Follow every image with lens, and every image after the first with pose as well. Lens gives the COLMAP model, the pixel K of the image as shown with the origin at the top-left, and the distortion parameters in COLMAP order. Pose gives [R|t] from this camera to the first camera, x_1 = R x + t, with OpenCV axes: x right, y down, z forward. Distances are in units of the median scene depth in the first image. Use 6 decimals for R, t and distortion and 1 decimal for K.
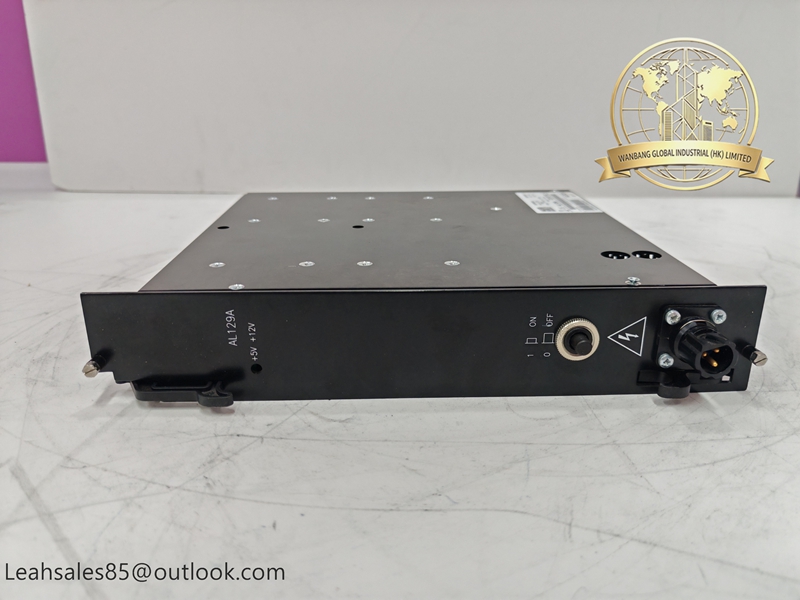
lens RADIAL K [[633.9, 0, 400.0], [0, 633.9, 300.0], [0, 0, 1]] dist [-0.027767, 0.040264]
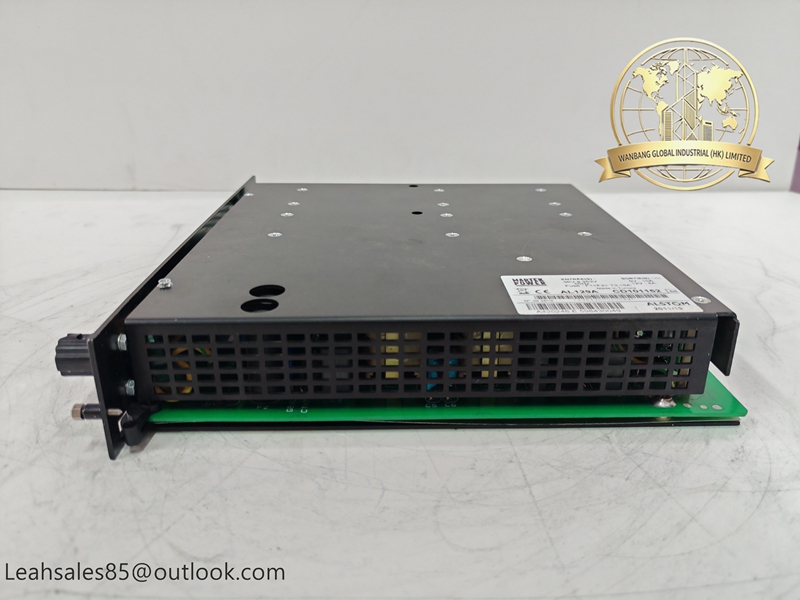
lens RADIAL K [[633.9, 0, 400.0], [0, 633.9, 300.0], [0, 0, 1]] dist [-0.027767, 0.040264]
pose [[0.999644, -0.012406, 0.023606, 0.125081], [0.011432, 0.999097, 0.040920, -0.146571], [-0.024092, -0.040636, 0.998884, 0.291271]]
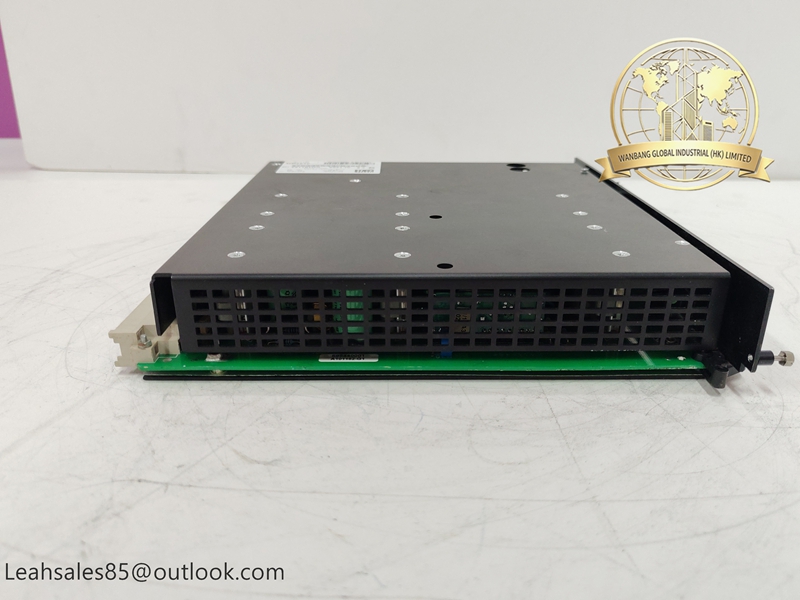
lens RADIAL K [[633.9, 0, 400.0], [0, 633.9, 300.0], [0, 0, 1]] dist [-0.027767, 0.040264]
pose [[0.999654, 0.009038, -0.024706, 0.107619], [-0.008064, 0.999198, 0.039227, -0.060486], [0.025041, -0.039014, 0.998925, 0.191891]]
